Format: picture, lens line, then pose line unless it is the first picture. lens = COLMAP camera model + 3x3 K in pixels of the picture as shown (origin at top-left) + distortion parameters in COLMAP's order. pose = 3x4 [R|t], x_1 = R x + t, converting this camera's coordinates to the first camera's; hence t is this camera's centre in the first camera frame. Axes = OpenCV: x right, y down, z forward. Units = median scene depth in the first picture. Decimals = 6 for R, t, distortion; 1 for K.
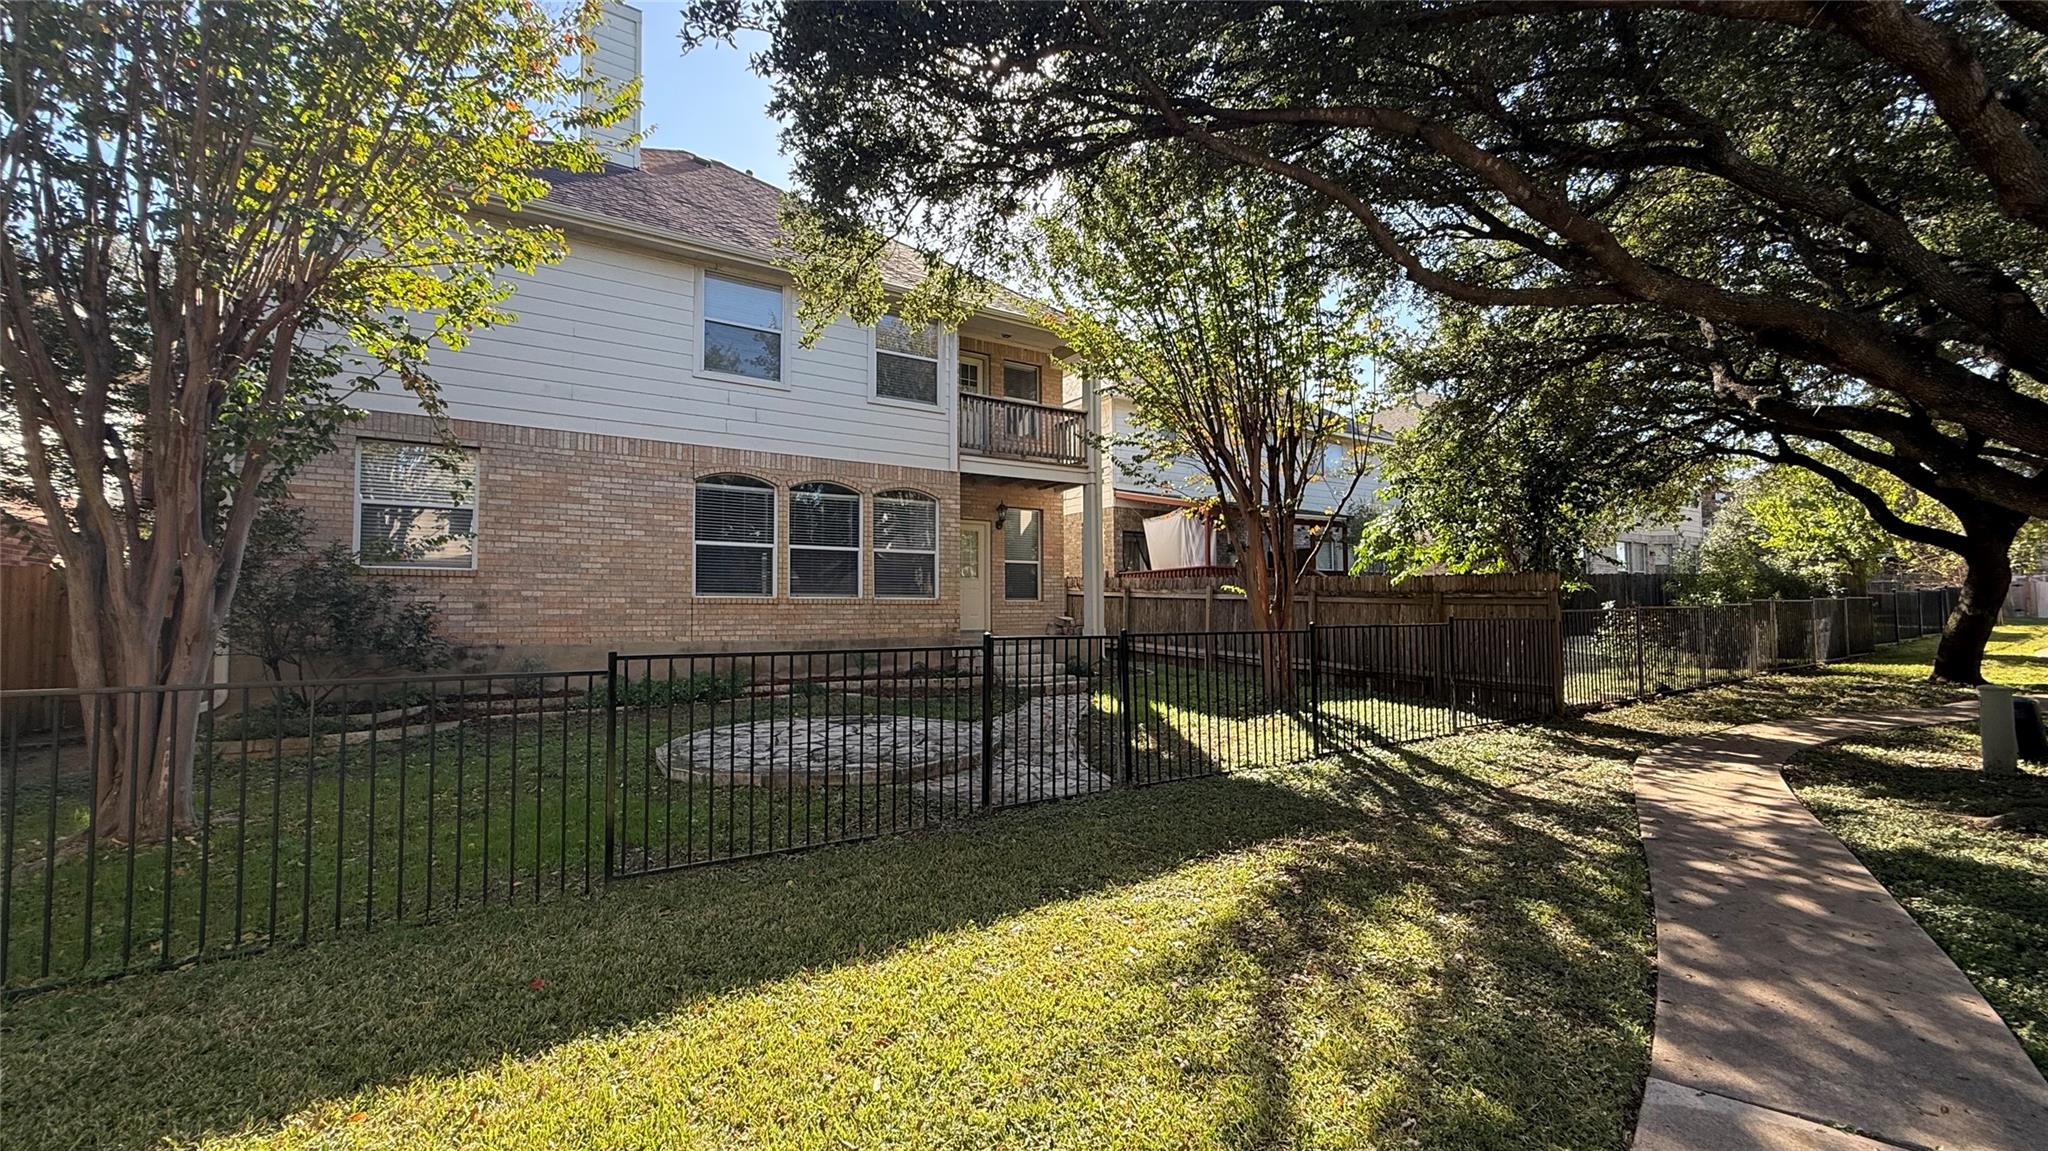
lens RADIAL K [[822.6, 0, 1024.0], [0, 822.6, 575.5], [0, 0, 1]] dist [-0.000317, -0.000320]
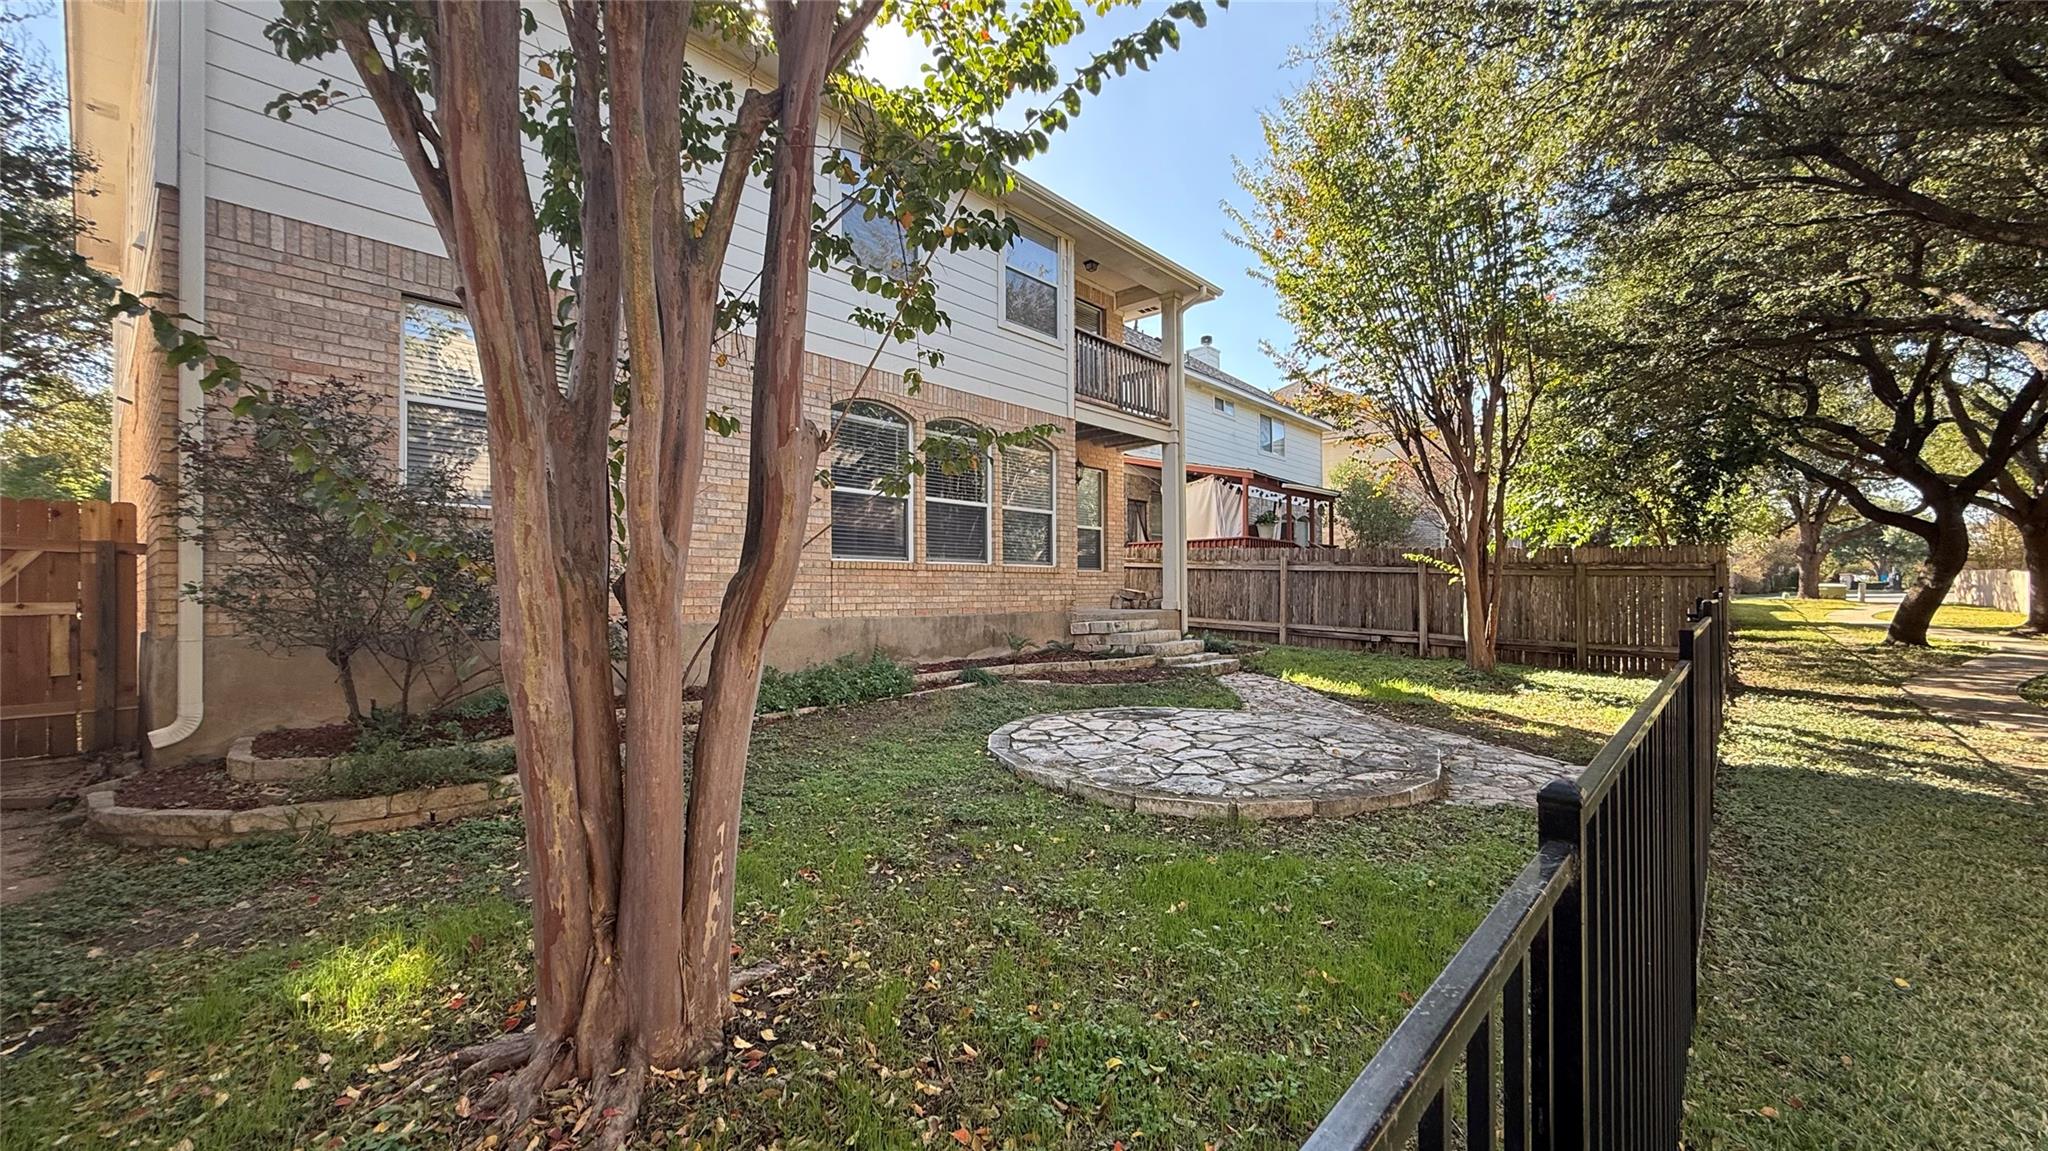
lens RADIAL K [[822.6, 0, 1024.0], [0, 822.6, 575.5], [0, 0, 1]] dist [-0.000317, -0.000320]
pose [[0.962407, 0.006576, 0.271531, -0.408495], [-0.014415, 0.999535, 0.026886, 0.016730], [-0.271227, -0.029789, 0.962054, 0.208064]]
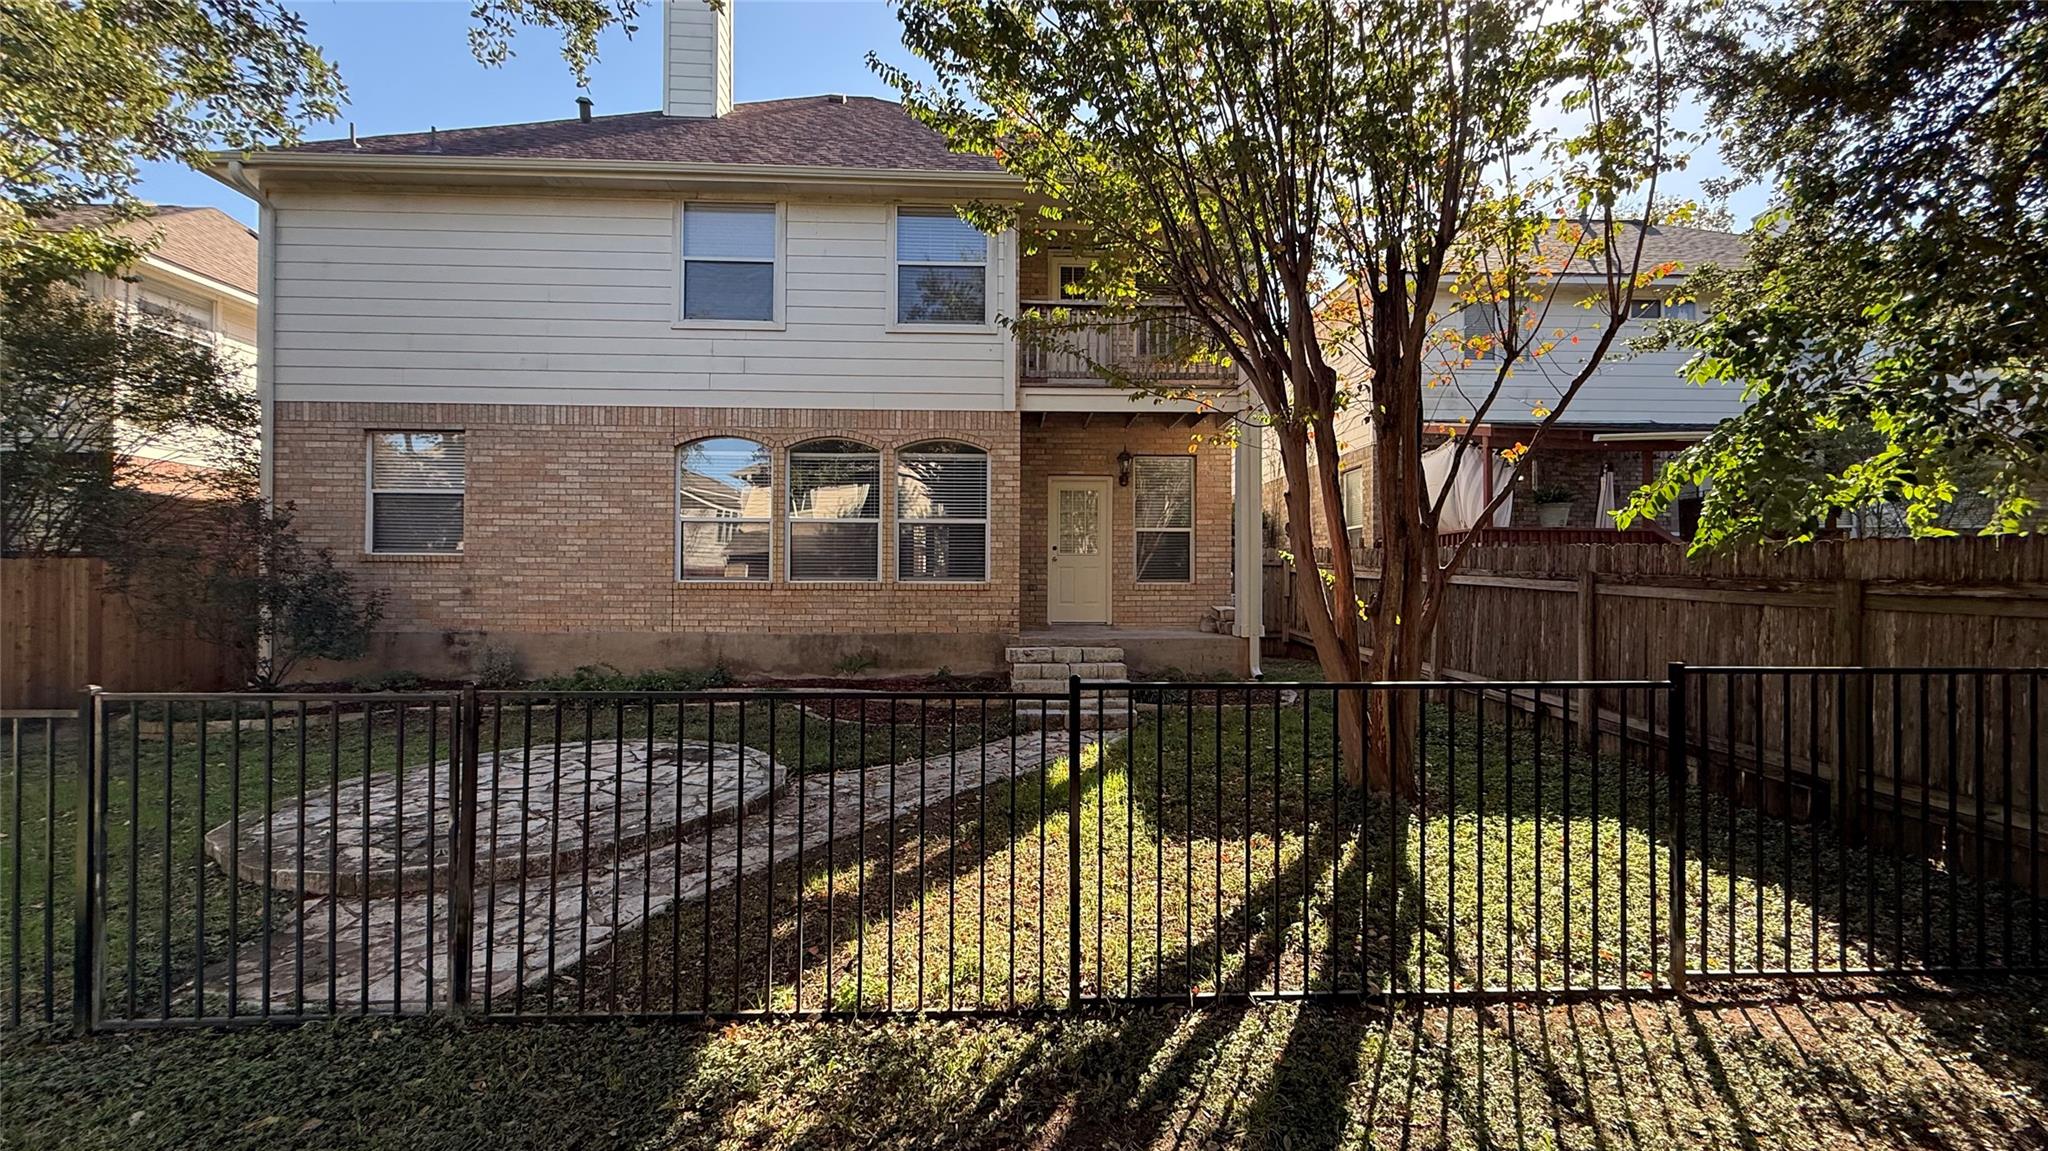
lens RADIAL K [[822.6, 0, 1024.0], [0, 822.6, 575.5], [0, 0, 1]] dist [-0.000317, -0.000320]
pose [[0.856876, 0.002415, -0.515517, 0.345124], [0.016718, 0.999333, 0.032470, -0.002481], [0.515252, -0.036441, 0.856264, 0.412355]]
